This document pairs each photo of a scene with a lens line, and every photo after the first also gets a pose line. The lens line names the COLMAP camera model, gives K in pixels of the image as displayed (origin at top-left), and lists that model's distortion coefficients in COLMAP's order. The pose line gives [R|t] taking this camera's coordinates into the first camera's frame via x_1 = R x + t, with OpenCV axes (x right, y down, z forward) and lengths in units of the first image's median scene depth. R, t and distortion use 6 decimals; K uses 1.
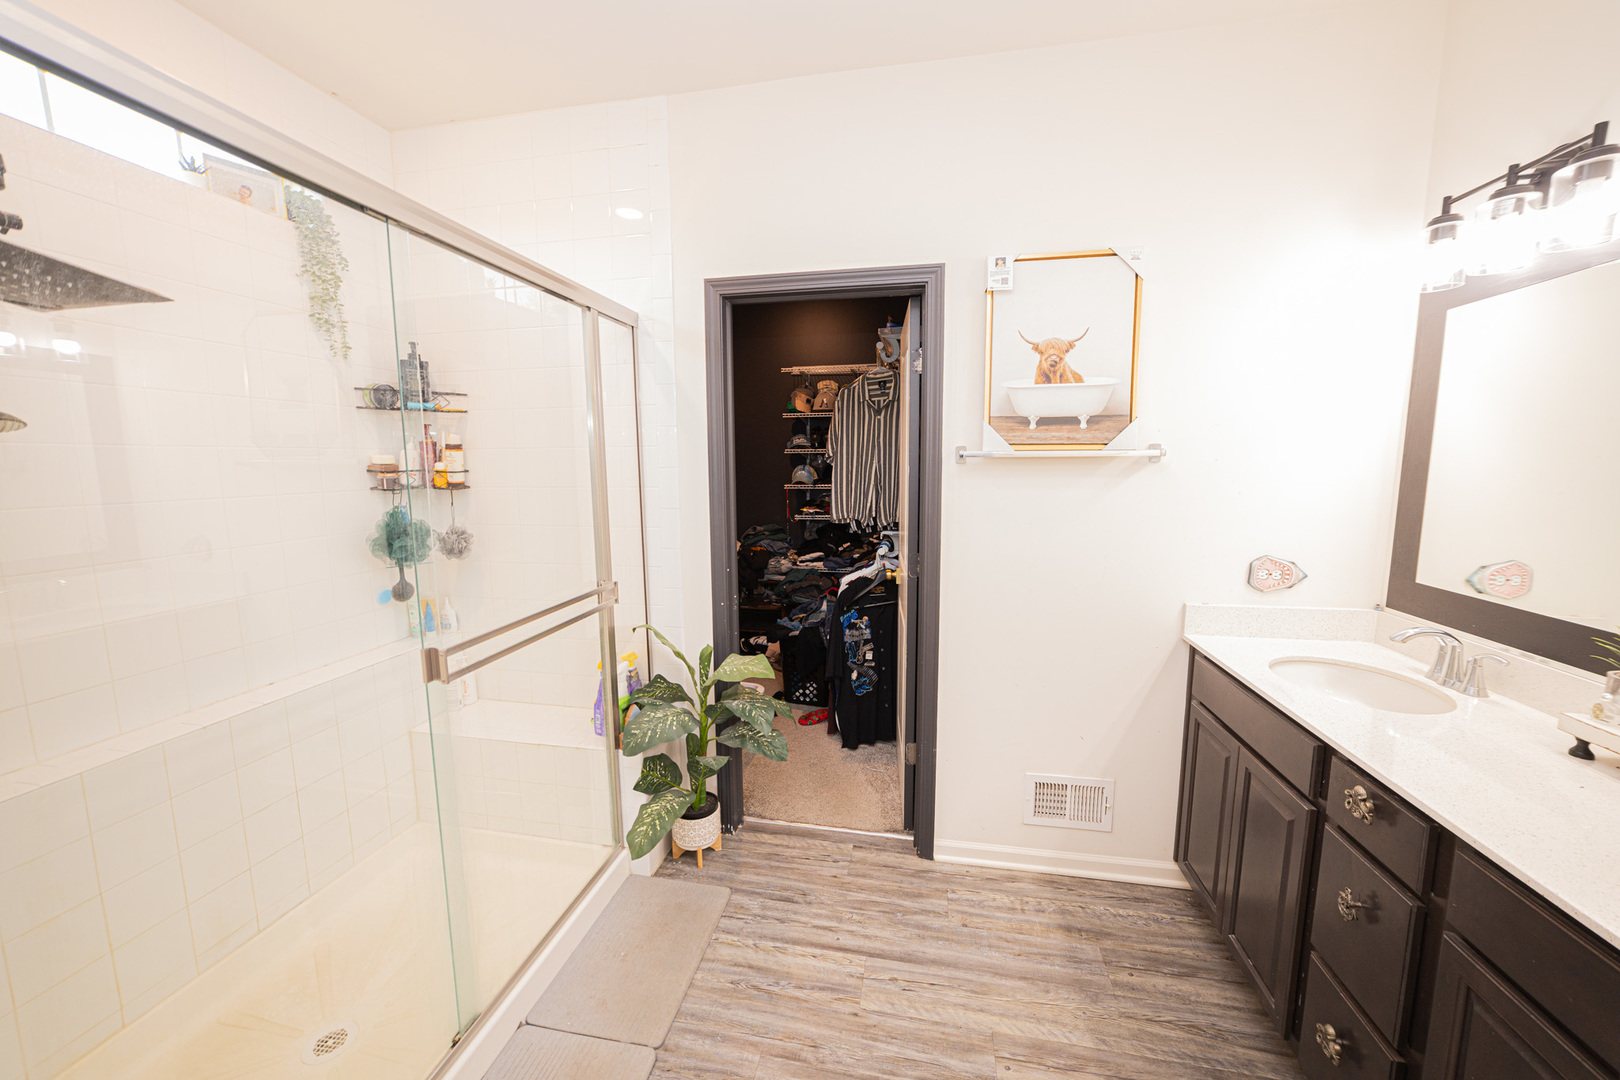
lens RADIAL K [[615.3, 0, 810.0], [0, 615.3, 540.0], [0, 0, 1]] dist [-0.027608, 0.011728]
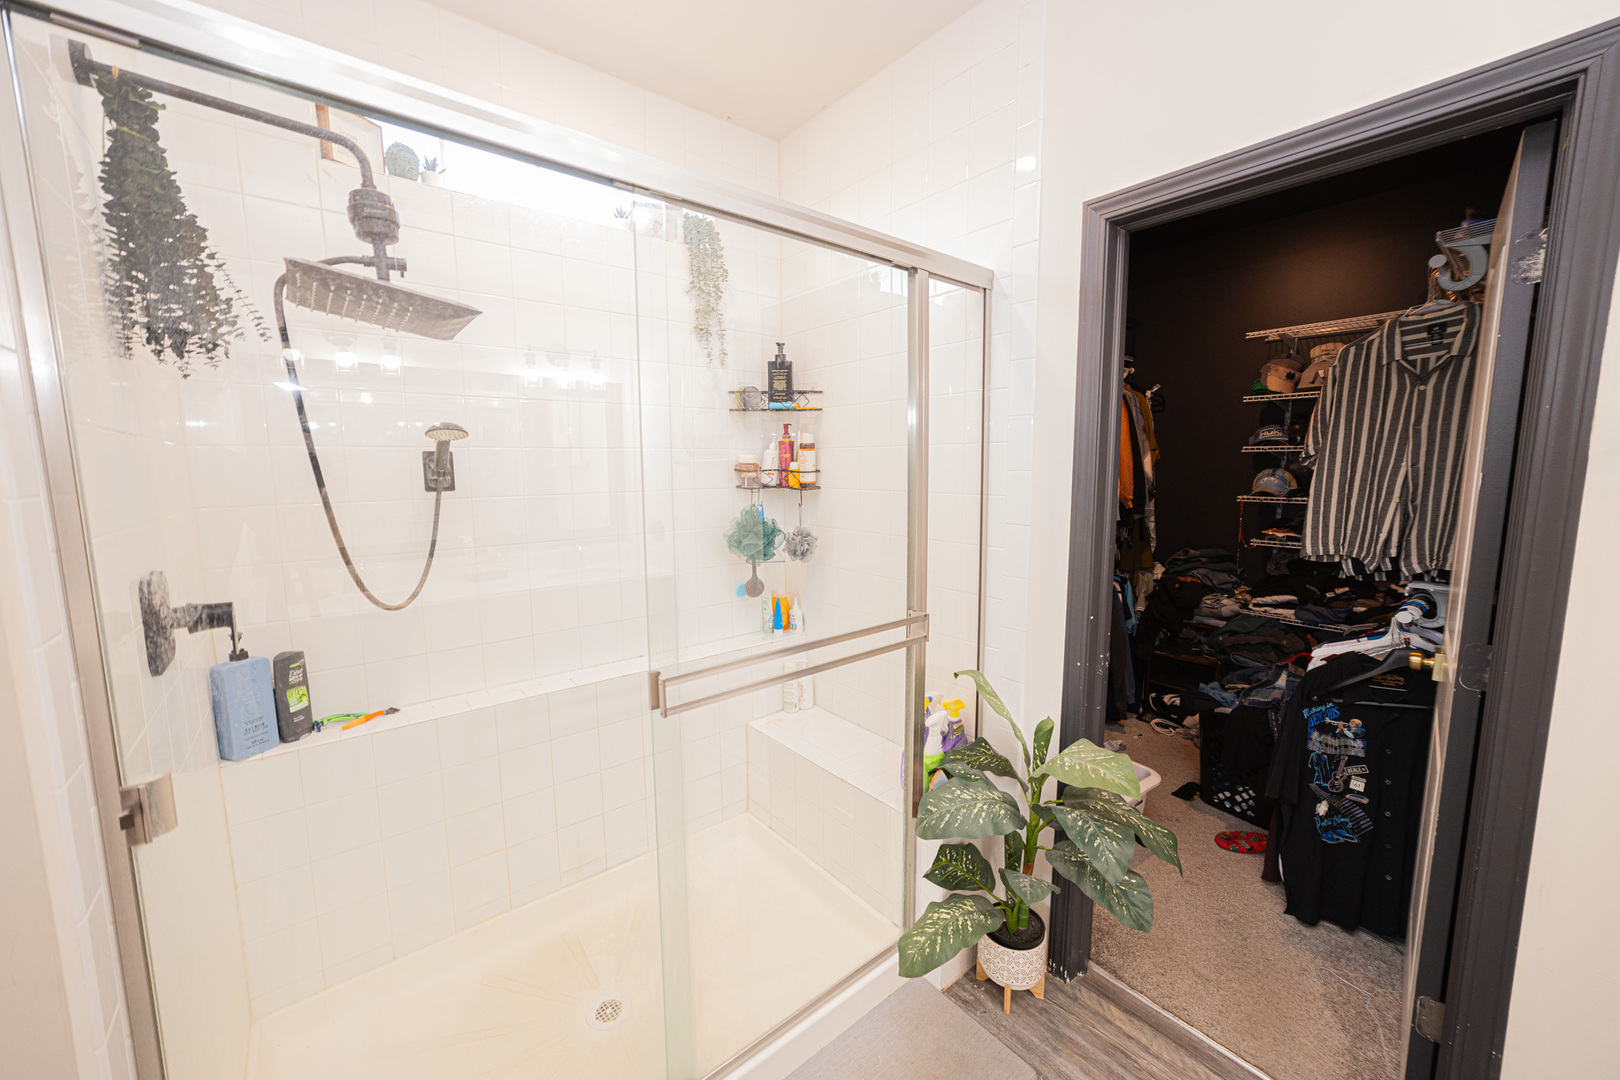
lens RADIAL K [[611.0, 0, 808.9], [0, 611.0, 538.3], [0, 0, 1]] dist [-0.030078, 0.011438]
pose [[0.766058, 0.079534, -0.637832, 0.054605], [-0.082066, 0.996296, 0.025668, -0.032995], [0.637511, 0.032681, 0.769748, 0.266639]]
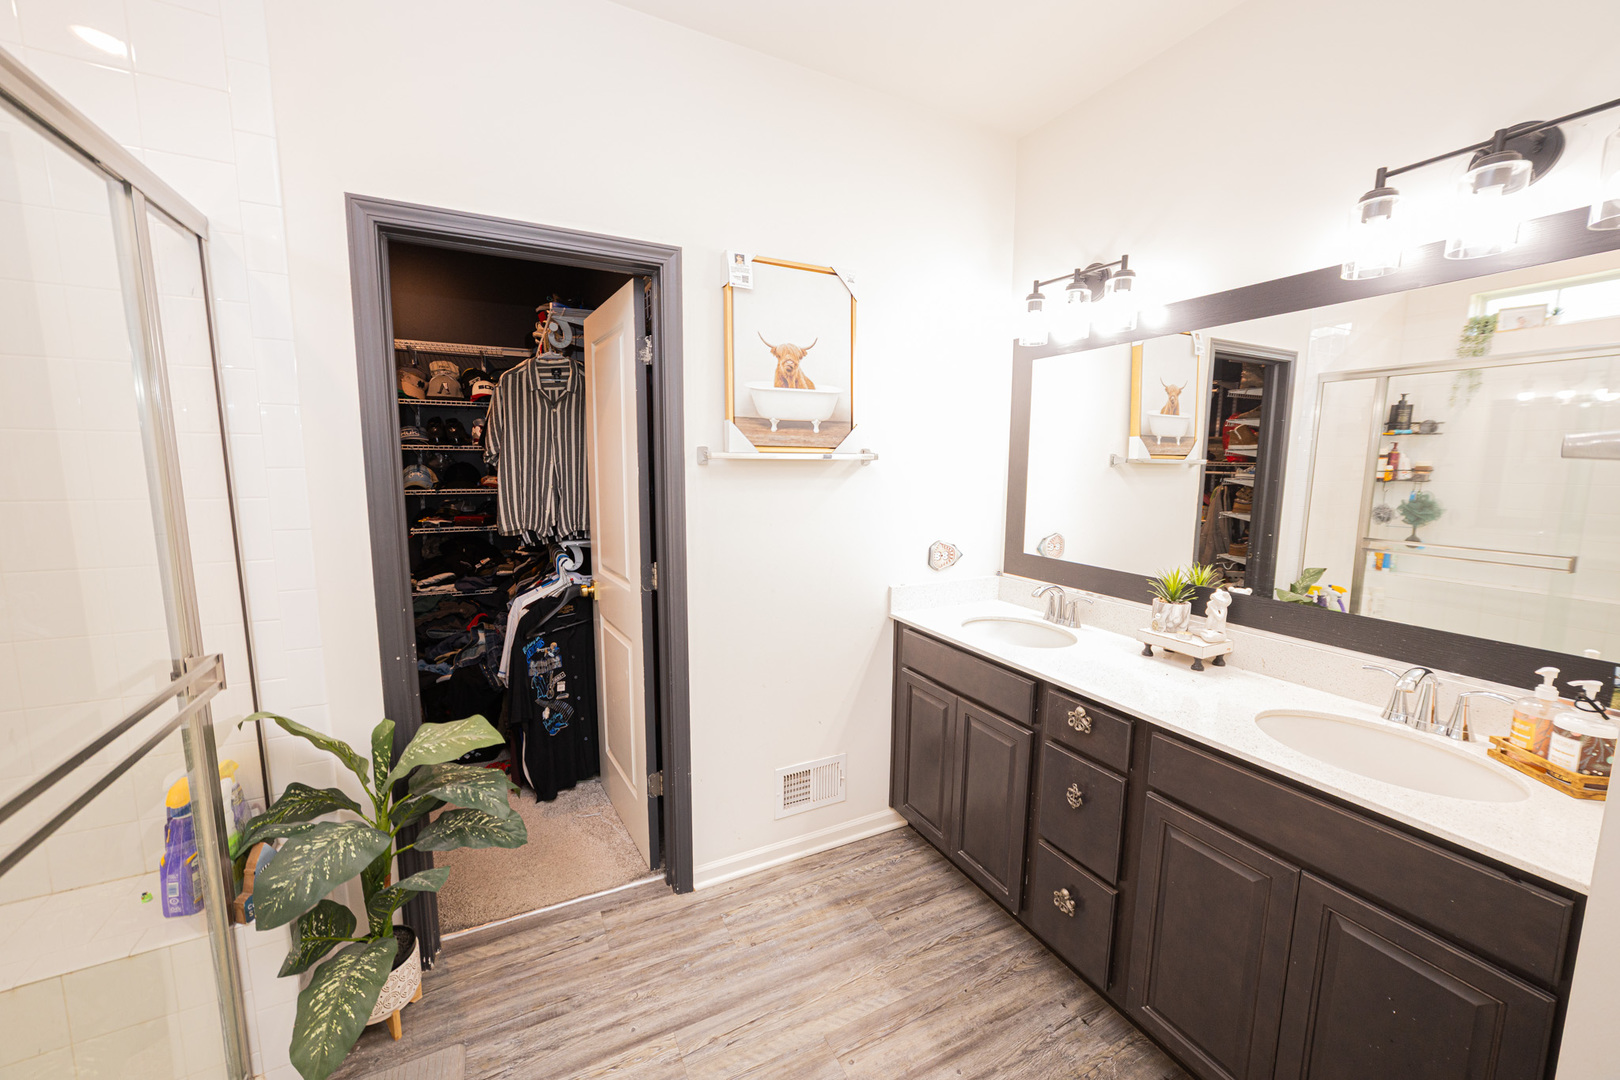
lens RADIAL K [[611.0, 0, 808.9], [0, 611.0, 538.3], [0, 0, 1]] dist [-0.030078, 0.011438]
pose [[0.785987, -0.063380, 0.614986, -0.193718], [0.065690, 0.997662, 0.018862, -0.017524], [-0.614743, 0.025574, 0.788313, 0.152567]]
